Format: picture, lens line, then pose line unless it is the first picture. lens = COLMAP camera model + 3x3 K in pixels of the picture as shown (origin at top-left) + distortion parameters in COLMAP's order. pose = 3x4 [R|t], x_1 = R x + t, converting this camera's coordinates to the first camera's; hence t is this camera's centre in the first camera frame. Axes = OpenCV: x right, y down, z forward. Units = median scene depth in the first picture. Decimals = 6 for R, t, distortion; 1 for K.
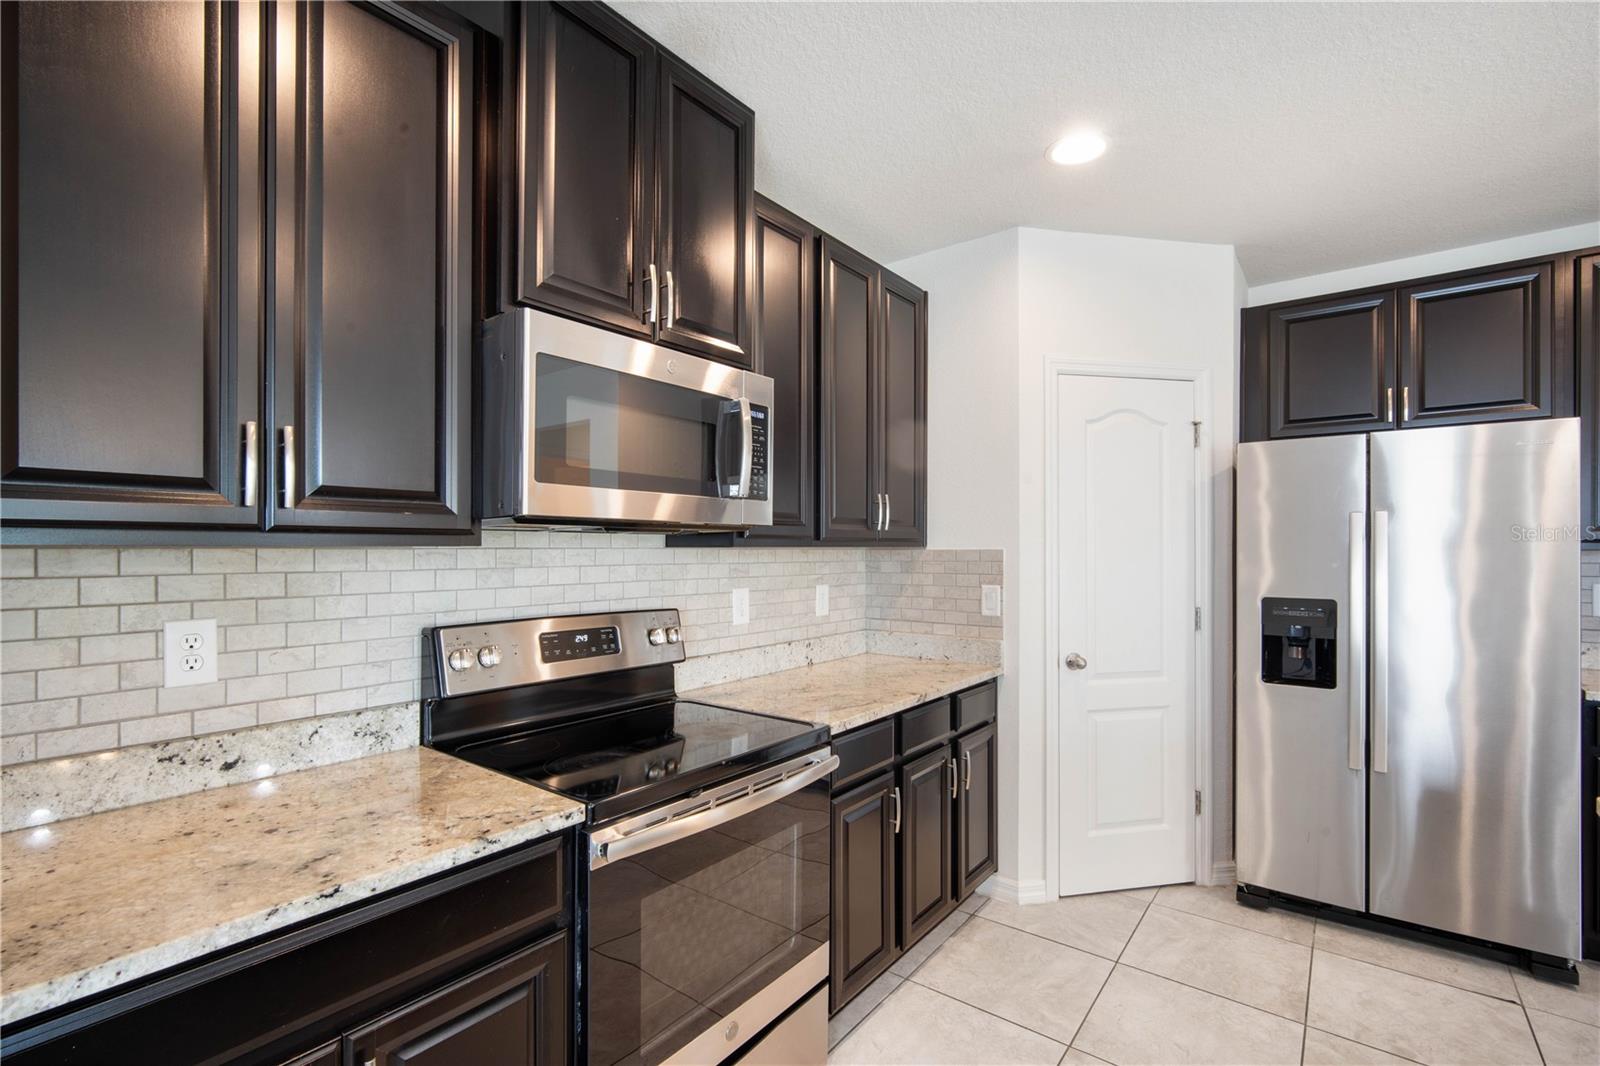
lens RADIAL K [[714.1, 0, 787.4], [0, 714.1, 554.2], [0, 0, 1]] dist [-0.003293, -0.000266]
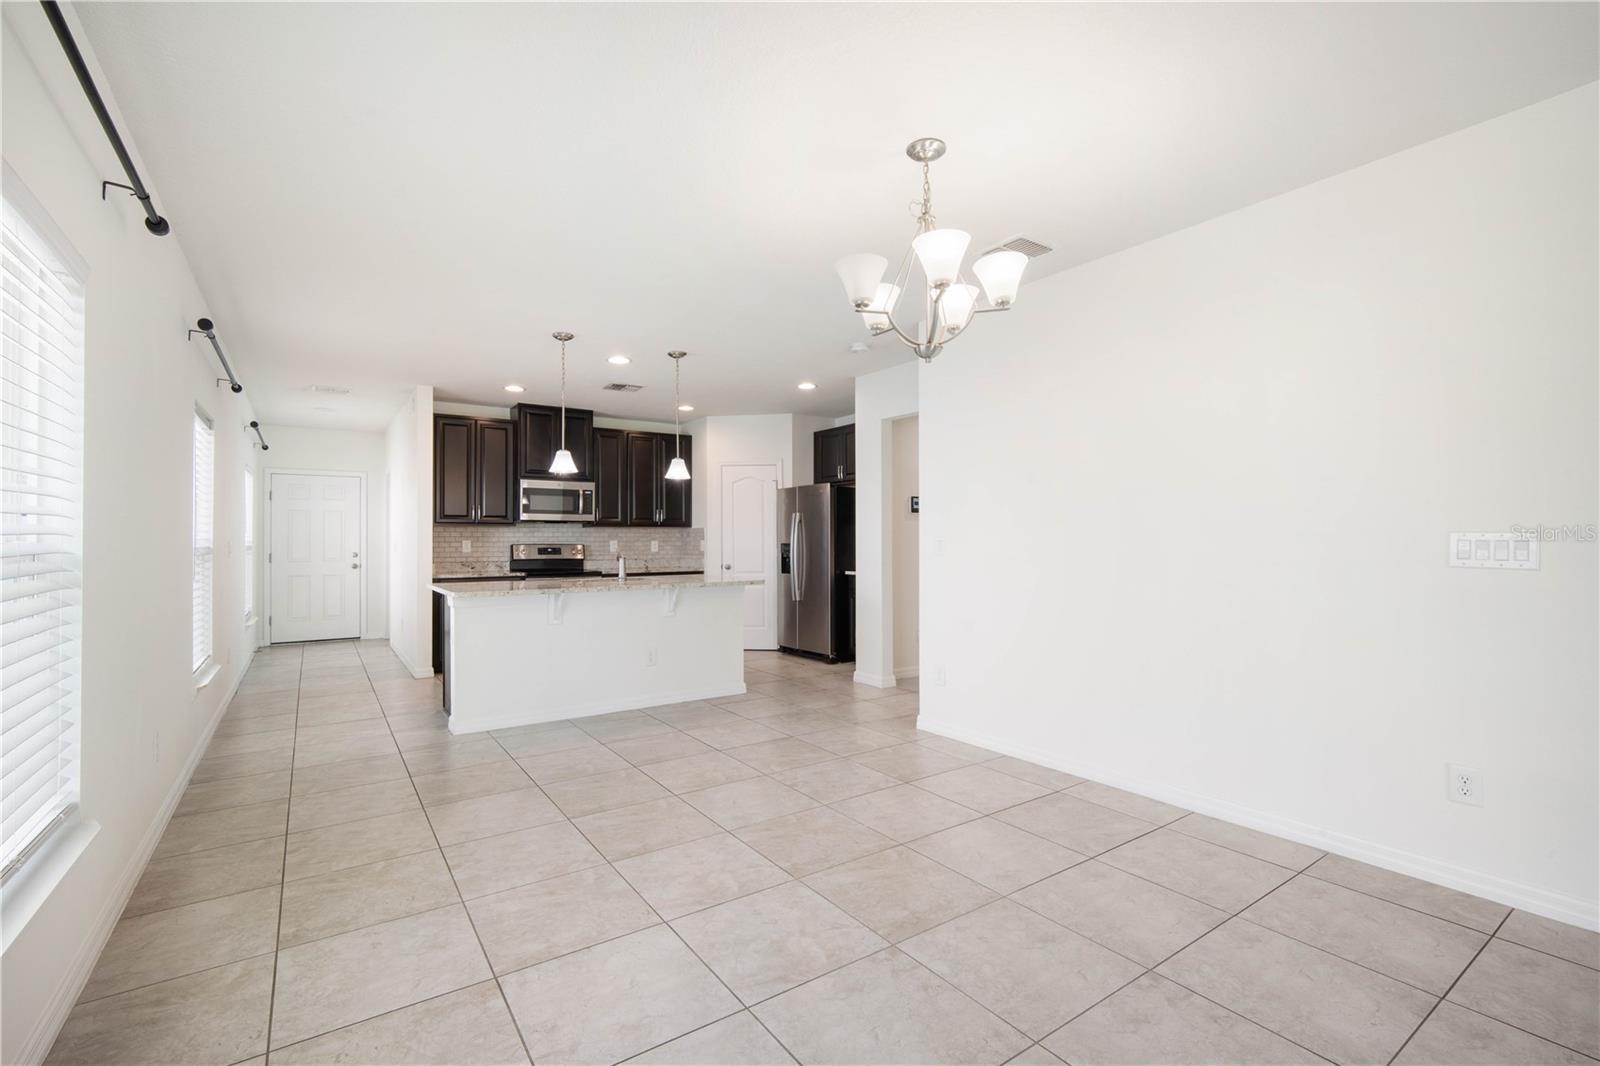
lens RADIAL K [[705.2, 0, 796.6], [0, 705.2, 543.7], [0, 0, 1]] dist [0.001529, 0.000195]
pose [[0.955703, -0.003118, -0.294317, 2.508446], [0.002131, 0.999991, -0.003673, 0.115312], [0.294325, 0.002883, 0.955701, -2.705313]]
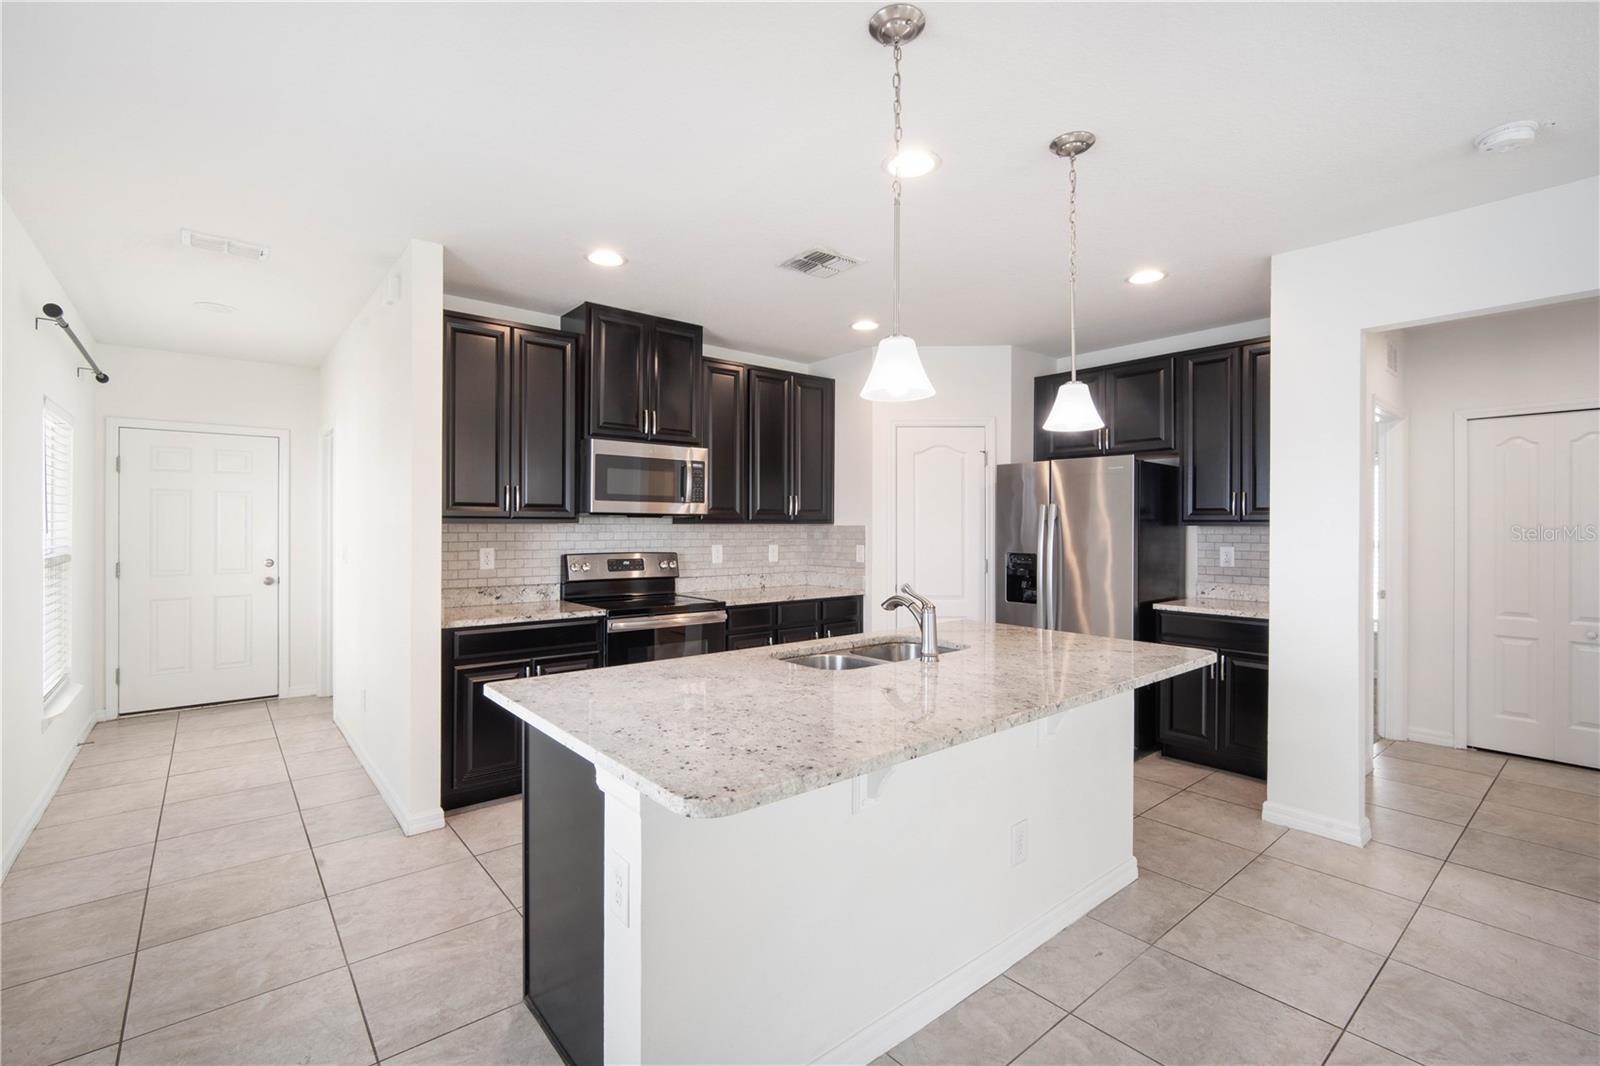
lens RADIAL K [[713.5, 0, 800.0], [0, 713.5, 533.0], [0, 0, 1]] dist [-0.008828, 0.007905]
pose [[0.978781, 0.004443, -0.204862, 0.853810], [-0.003913, 0.999988, 0.002990, 0.013217], [0.204873, -0.002125, 0.978786, -1.334274]]
